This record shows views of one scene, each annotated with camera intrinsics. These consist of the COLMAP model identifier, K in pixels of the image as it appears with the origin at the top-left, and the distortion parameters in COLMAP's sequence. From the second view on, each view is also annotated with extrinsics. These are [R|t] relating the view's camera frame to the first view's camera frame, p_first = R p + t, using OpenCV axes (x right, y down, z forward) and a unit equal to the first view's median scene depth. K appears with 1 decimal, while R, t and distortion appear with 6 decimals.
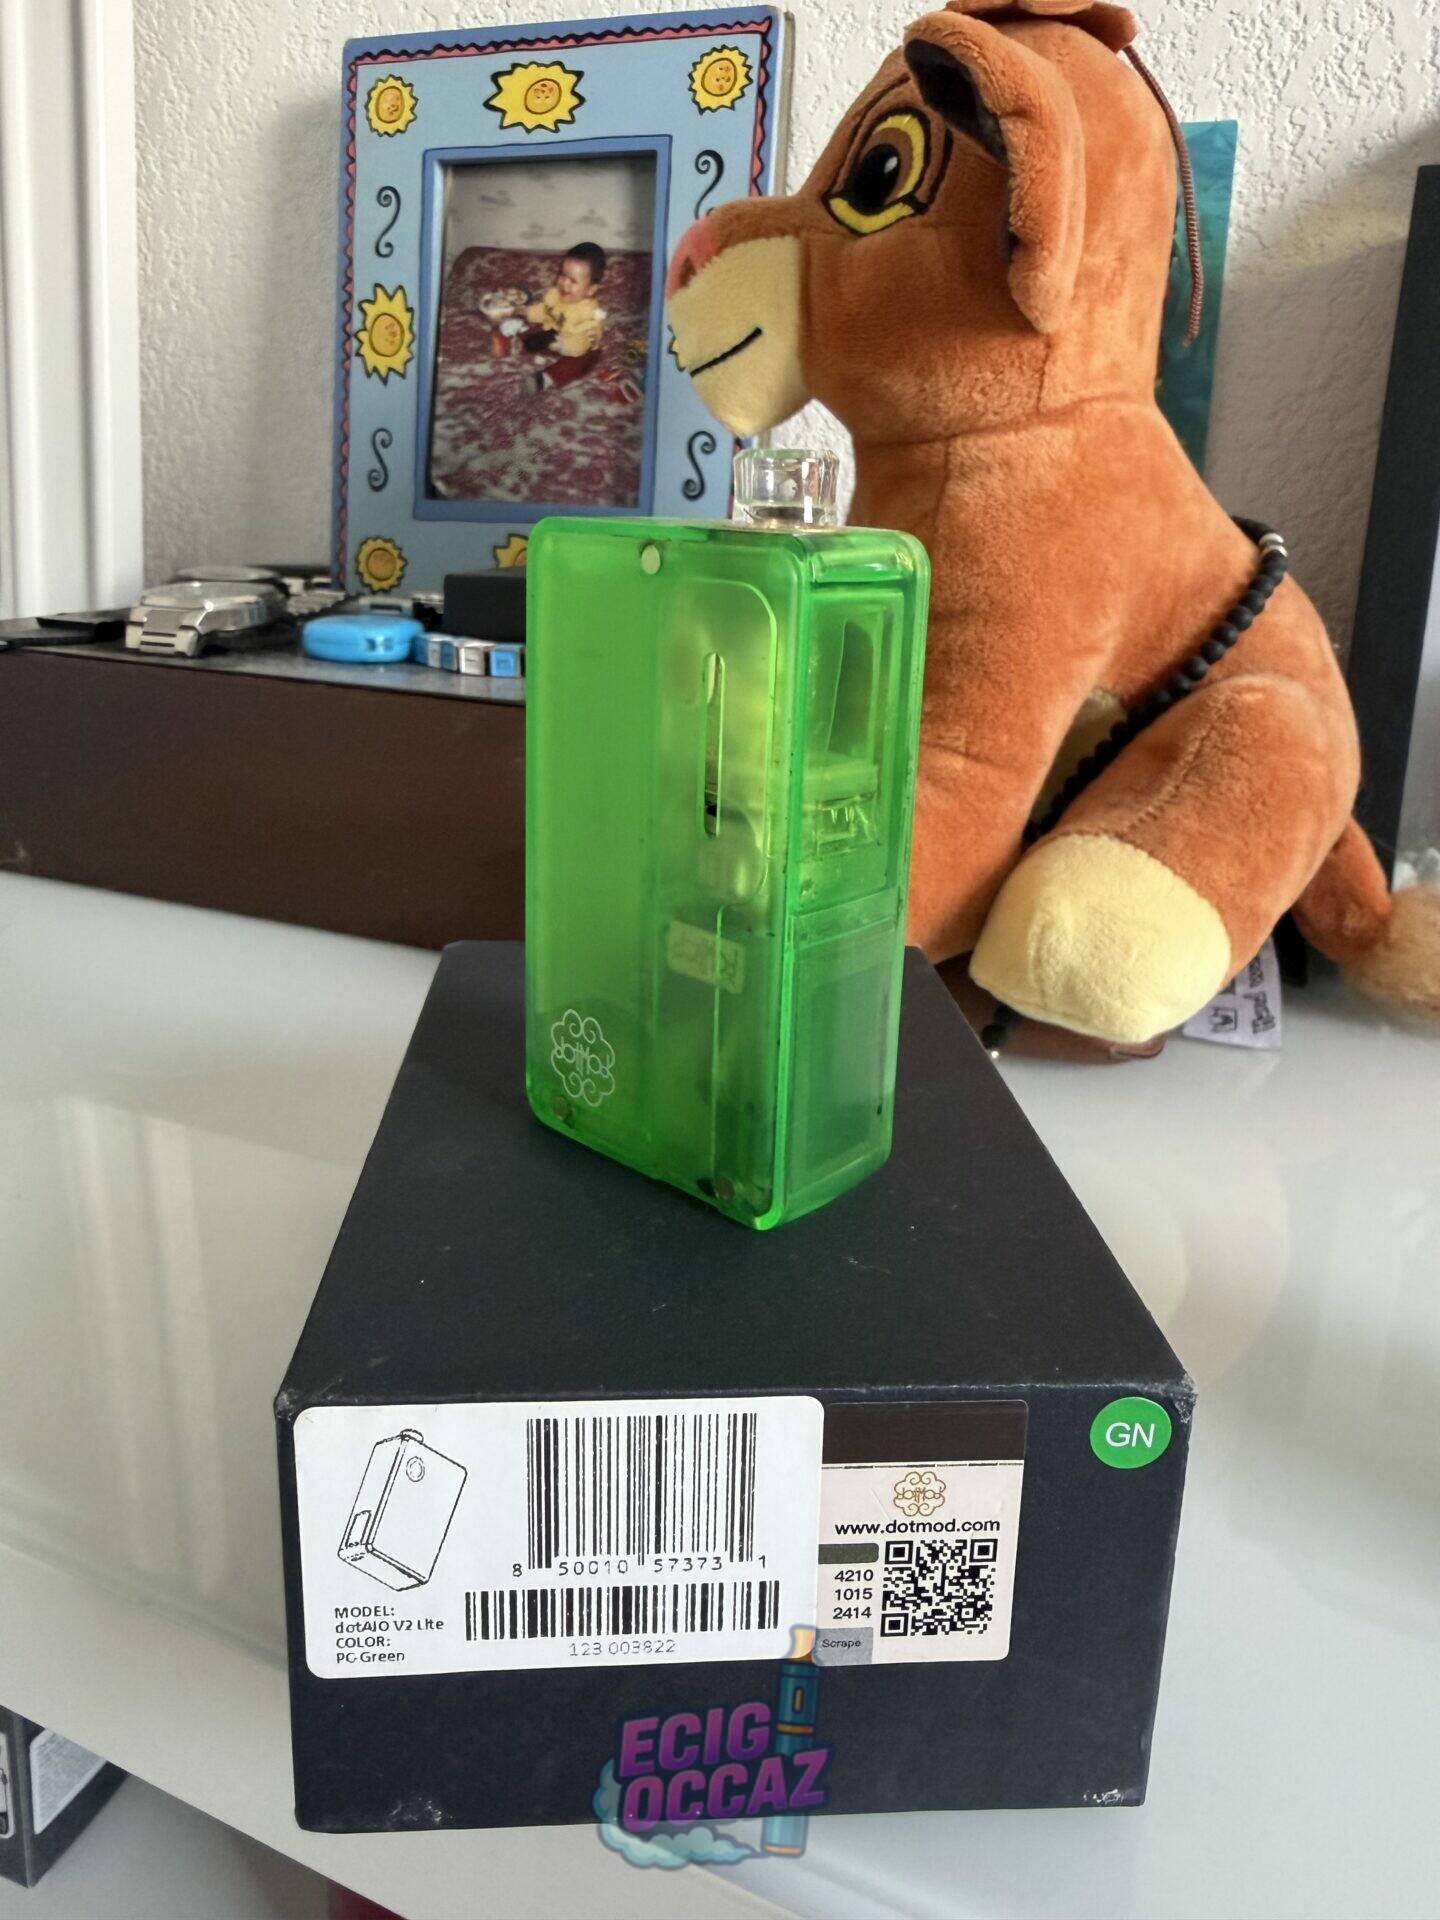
lens RADIAL K [[1425.5, 0, 713.8], [0, 1425.5, 811.6], [0, 0, 1]] dist [0.001309, -0.031628]
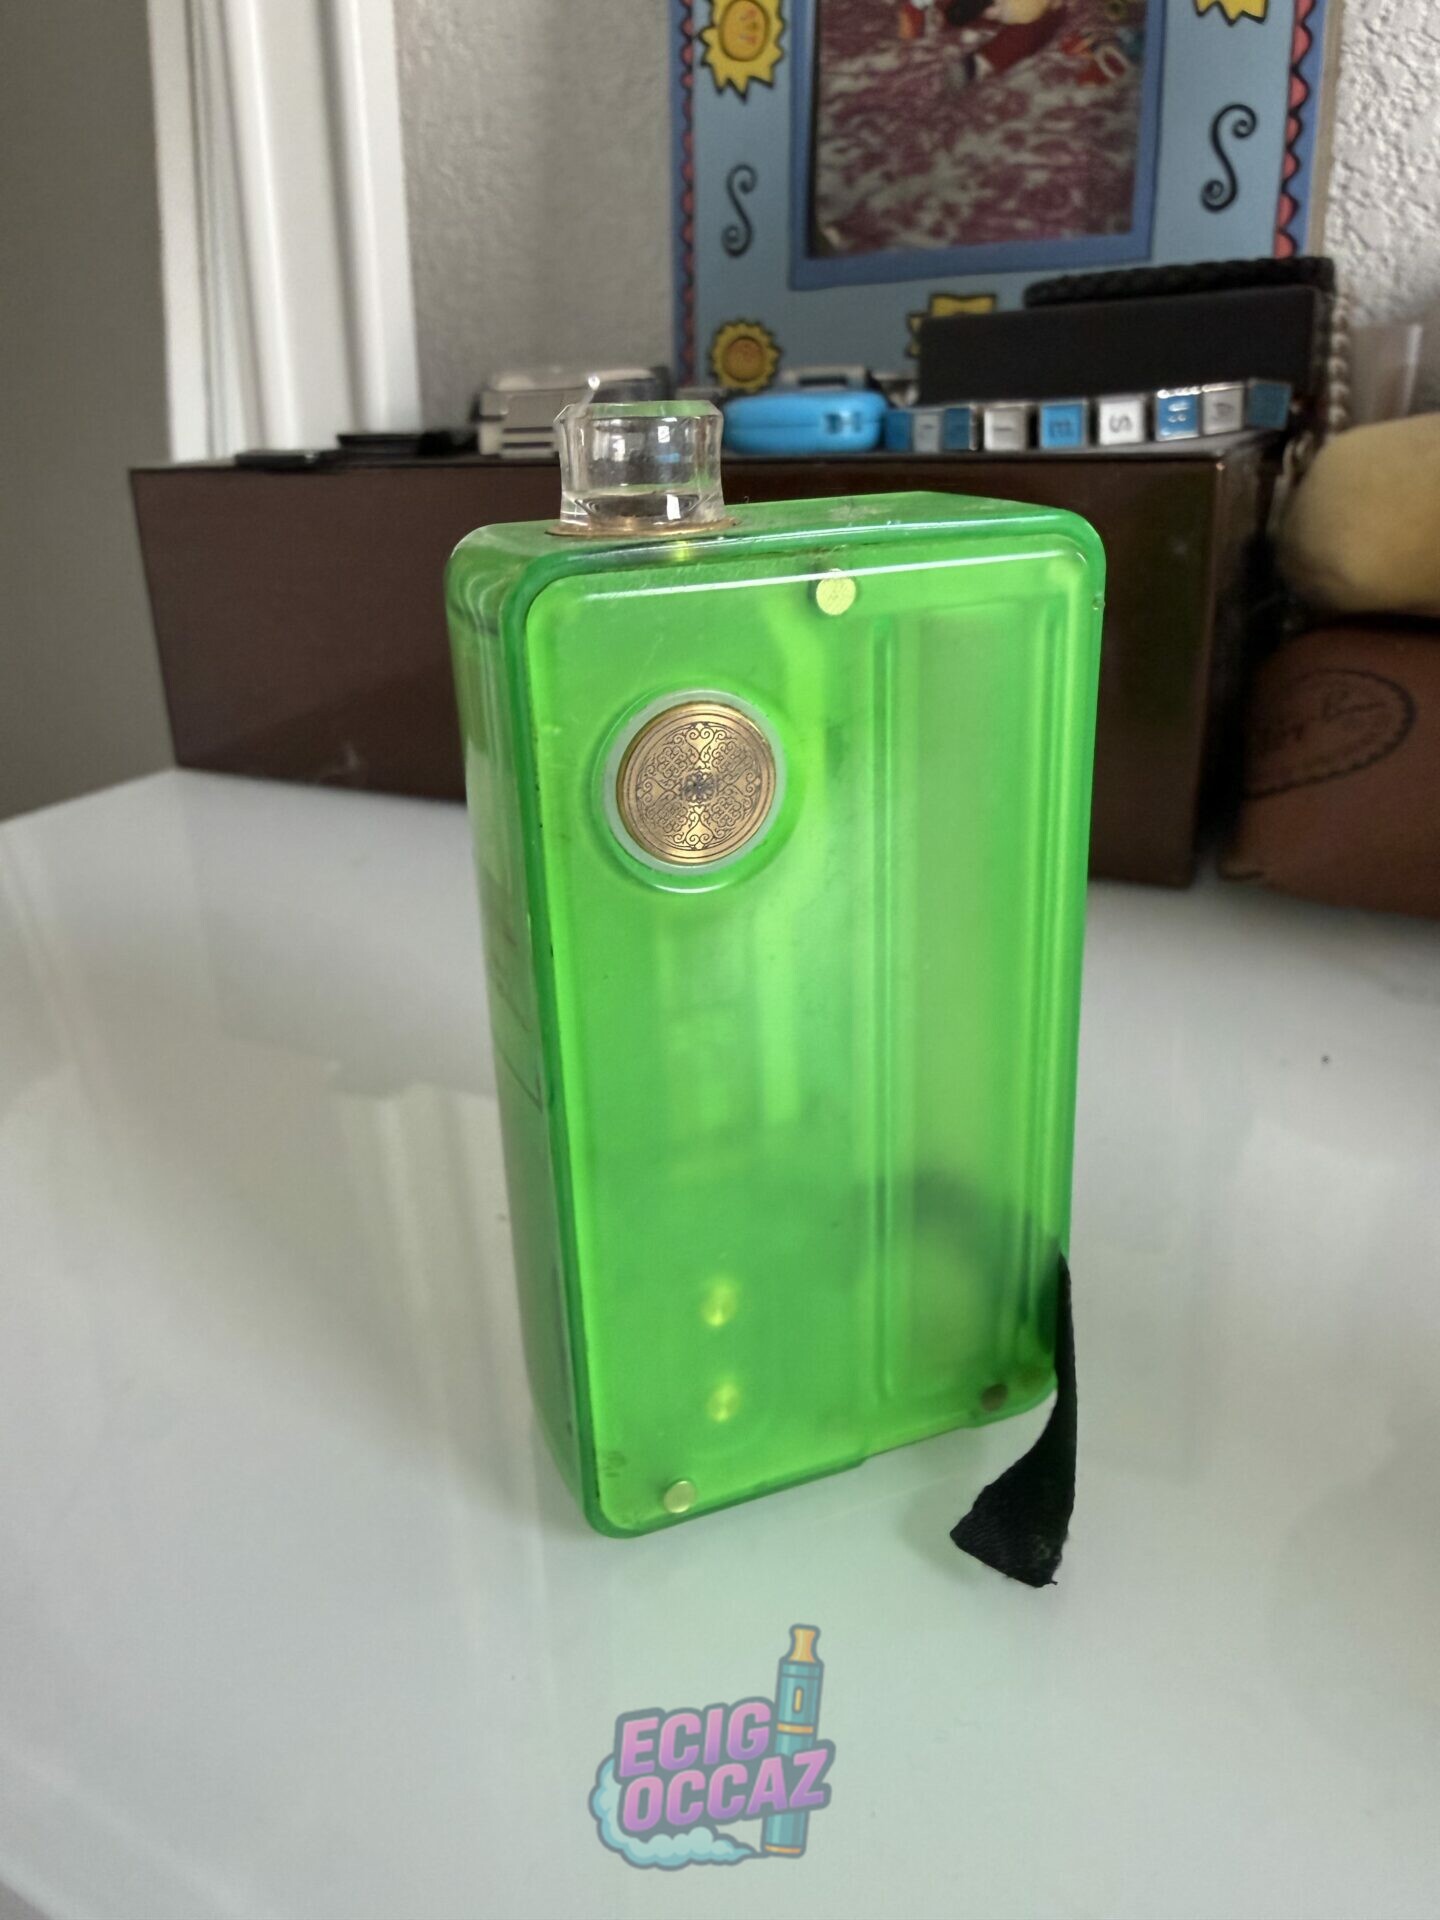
lens RADIAL K [[1426.3, 0, 717.8], [0, 1426.3, 850.3], [0, 0, 1]] dist [-0.003850, 0.004622]
pose [[0.994228, -0.043907, -0.097895, -0.196586], [0.051760, 0.995516, 0.079180, 0.023365], [0.093980, -0.083790, 0.992042, 0.253318]]
